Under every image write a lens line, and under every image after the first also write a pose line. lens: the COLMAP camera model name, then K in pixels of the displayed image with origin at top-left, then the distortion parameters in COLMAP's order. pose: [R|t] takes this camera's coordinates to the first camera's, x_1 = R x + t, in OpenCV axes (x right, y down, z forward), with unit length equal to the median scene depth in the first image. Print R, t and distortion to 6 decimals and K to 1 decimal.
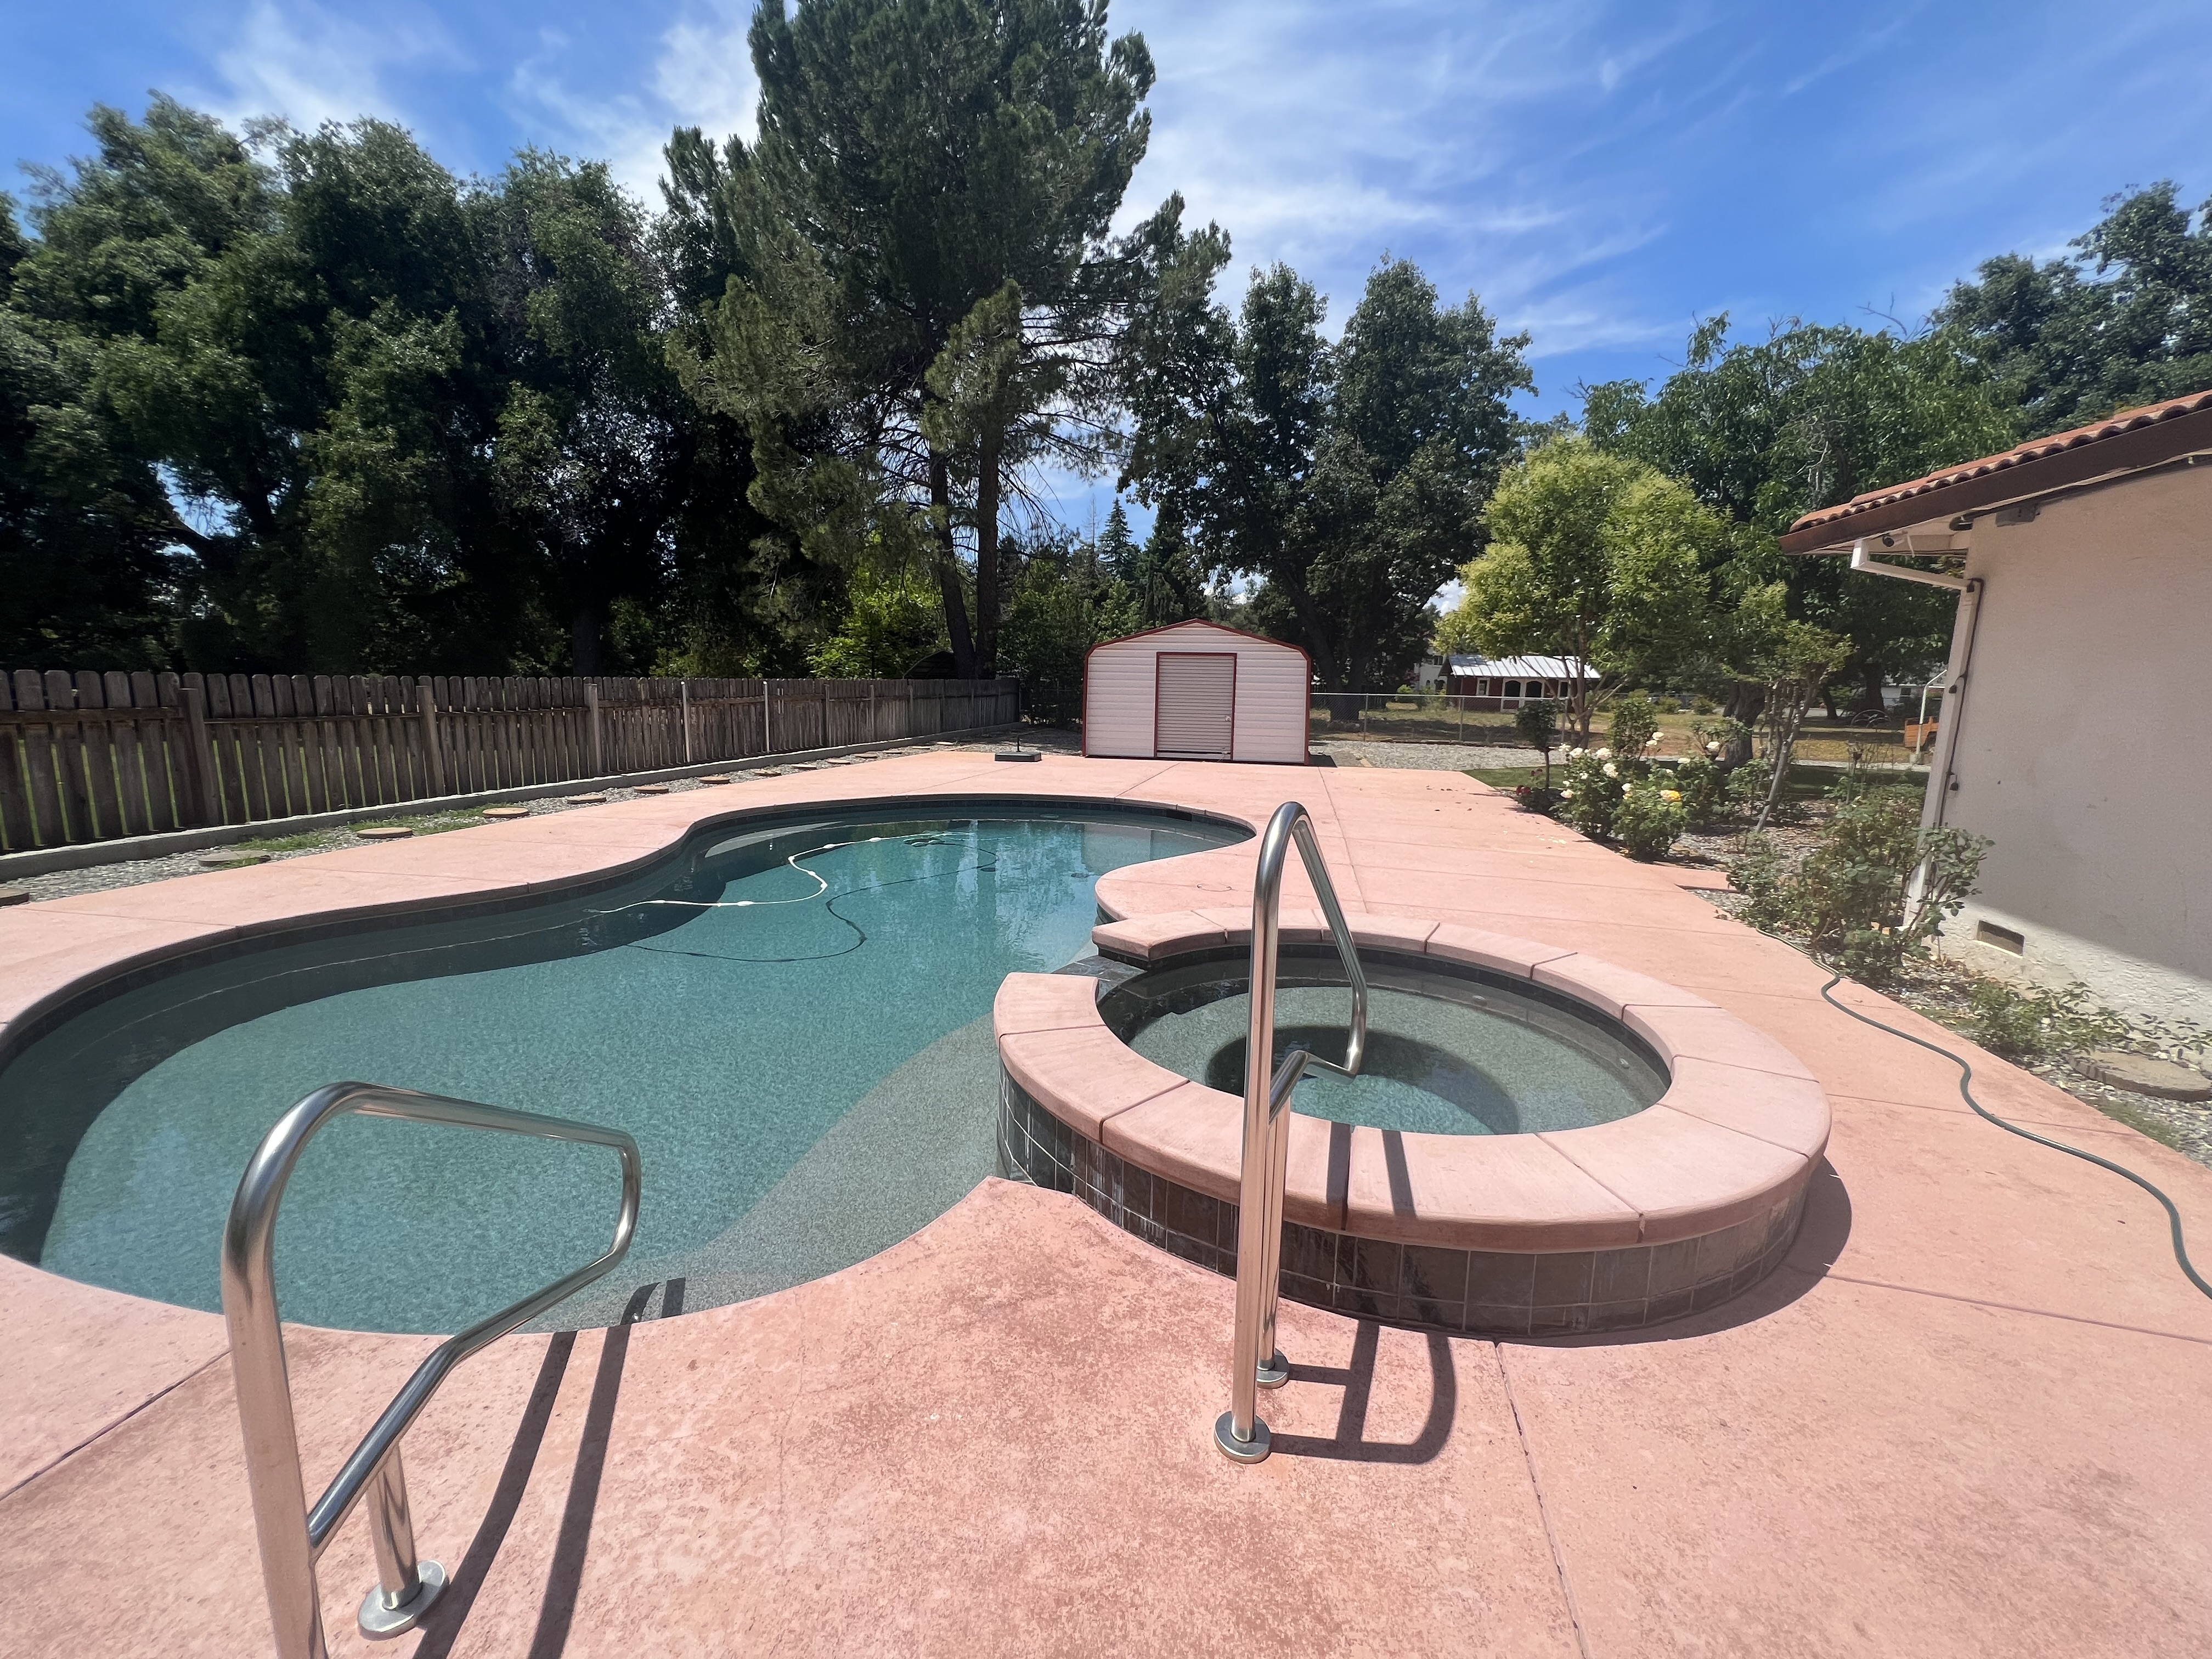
lens RADIAL K [[883.2, 0, 1103.3], [0, 883.2, 825.7], [0, 0, 1]] dist [0.001317, 0.000089]
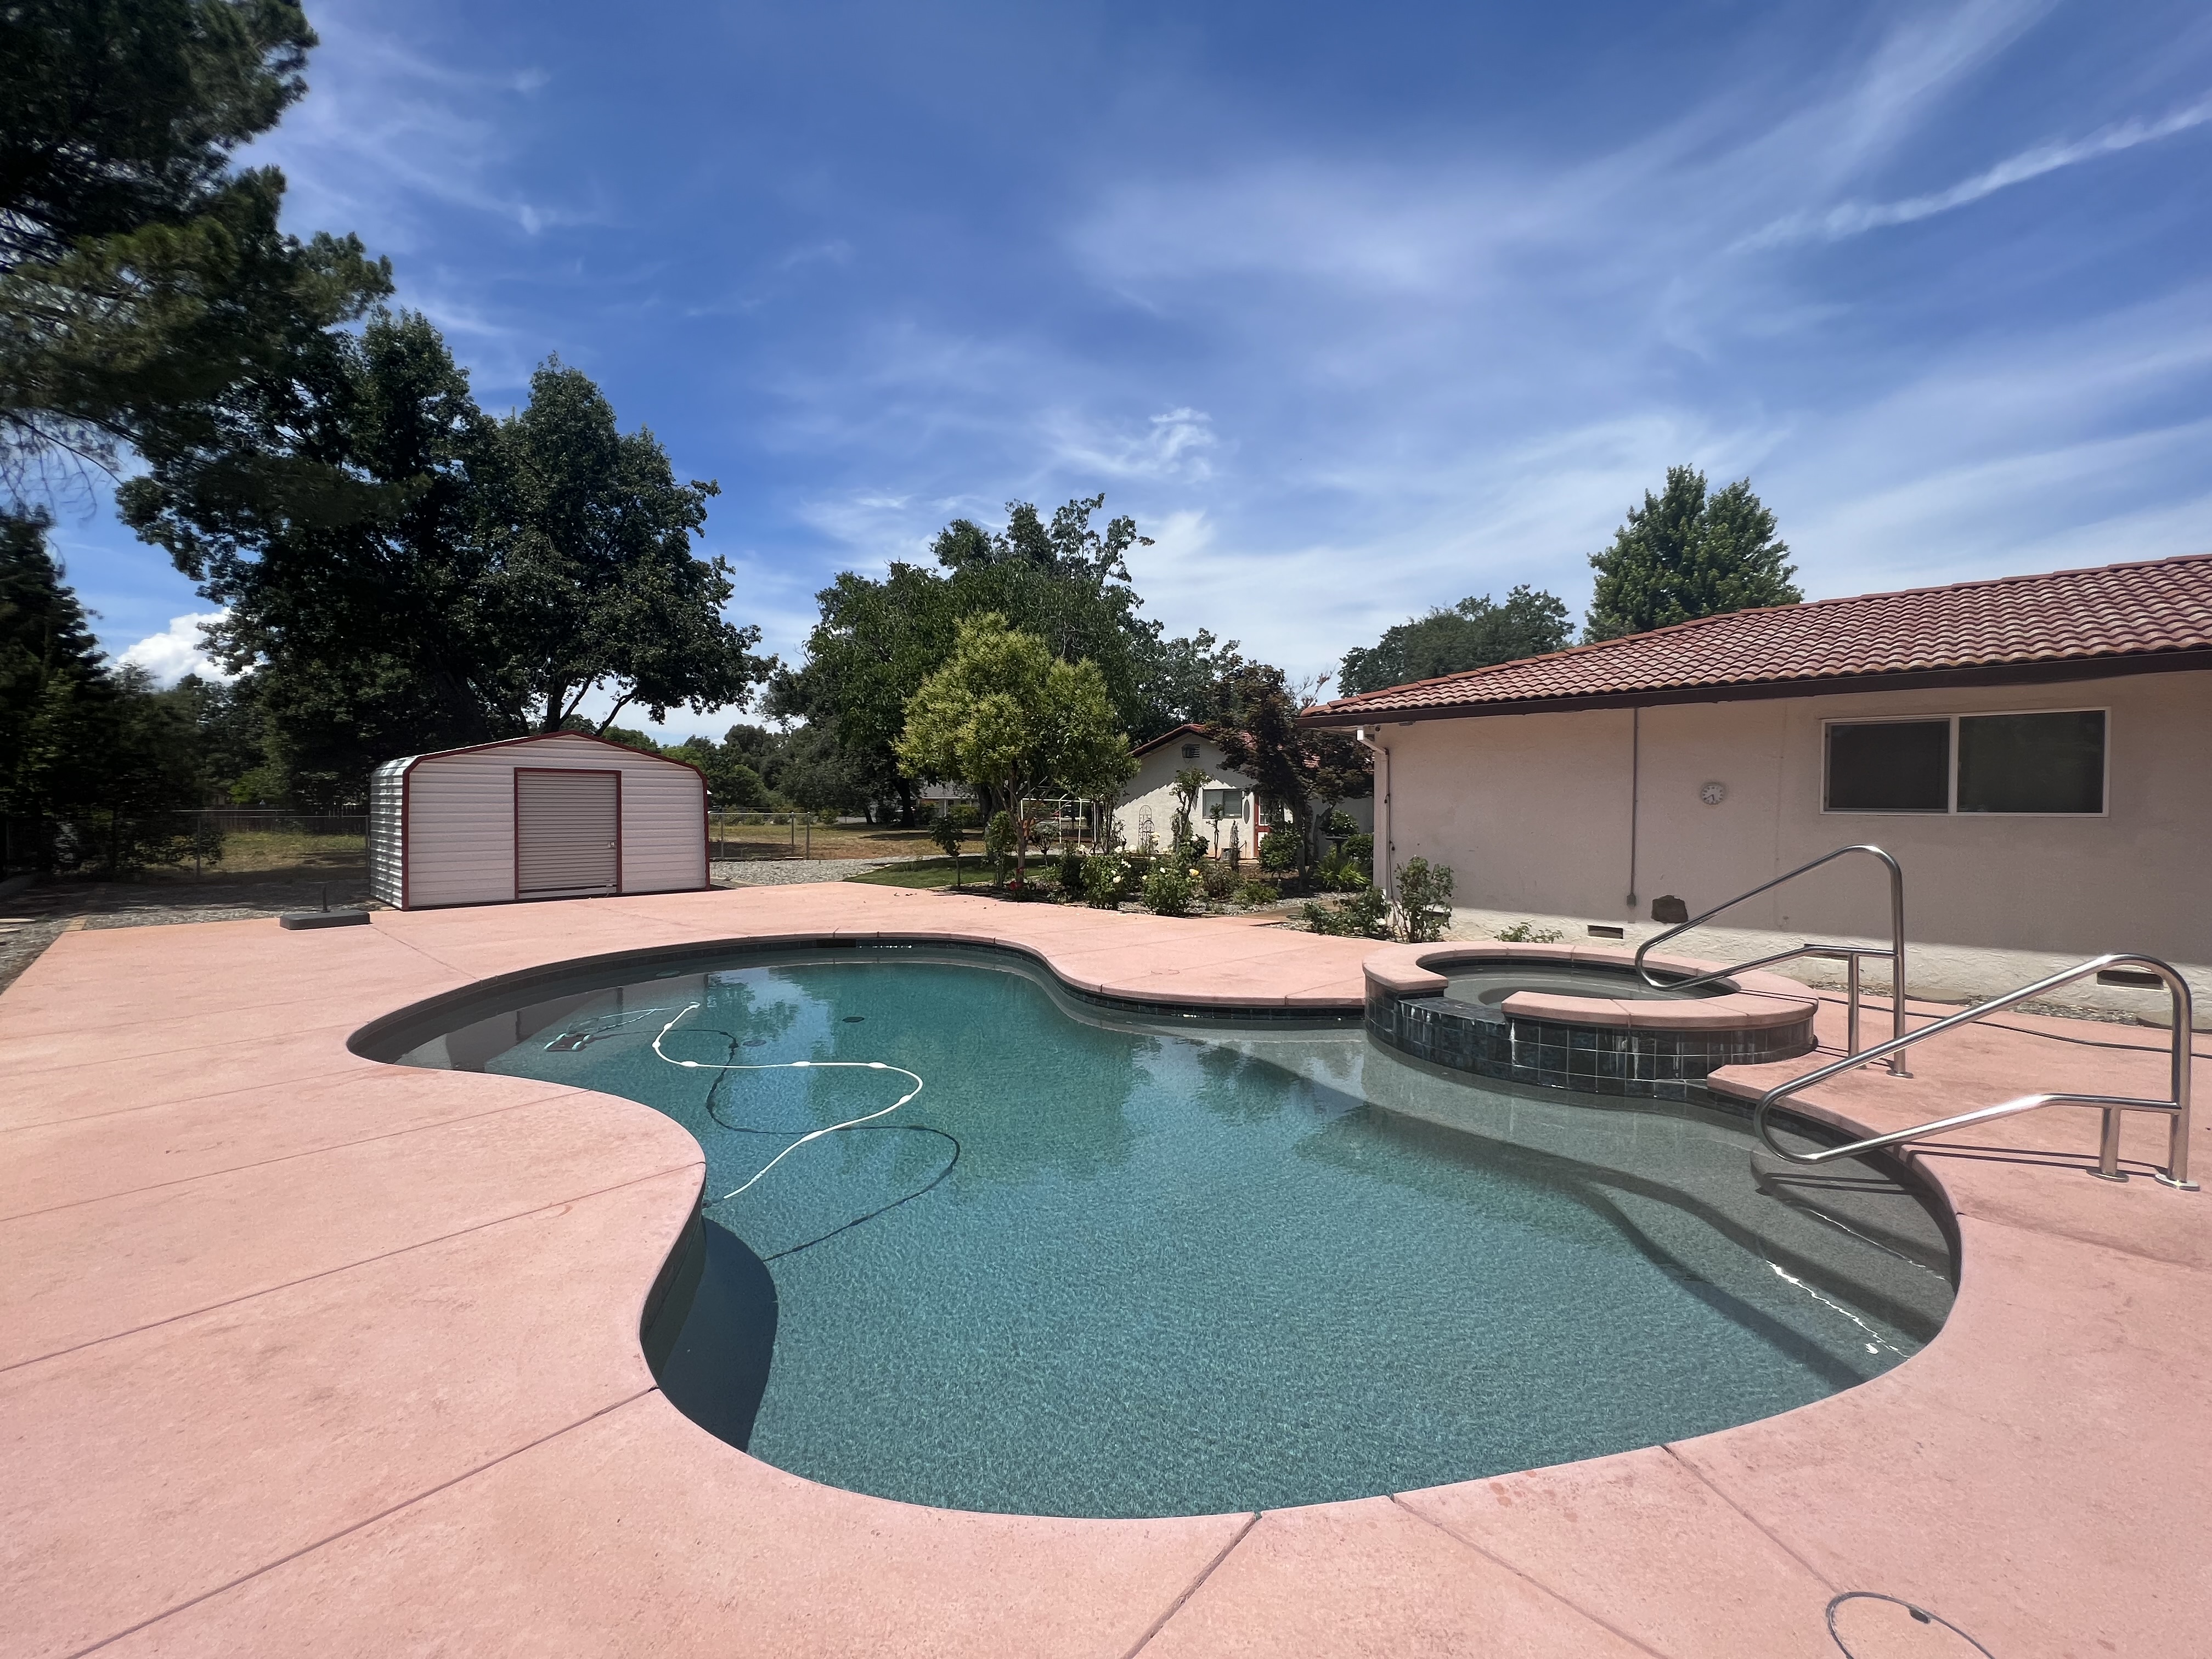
lens RADIAL K [[883.2, 0, 1107.8], [0, 883.2, 823.2], [0, 0, 1]] dist [0.001317, 0.000089]
pose [[0.534084, -0.035333, 0.844693, -0.321751], [0.146659, 0.987850, -0.051408, -0.028124], [-0.832614, 0.151338, 0.532777, 0.136635]]
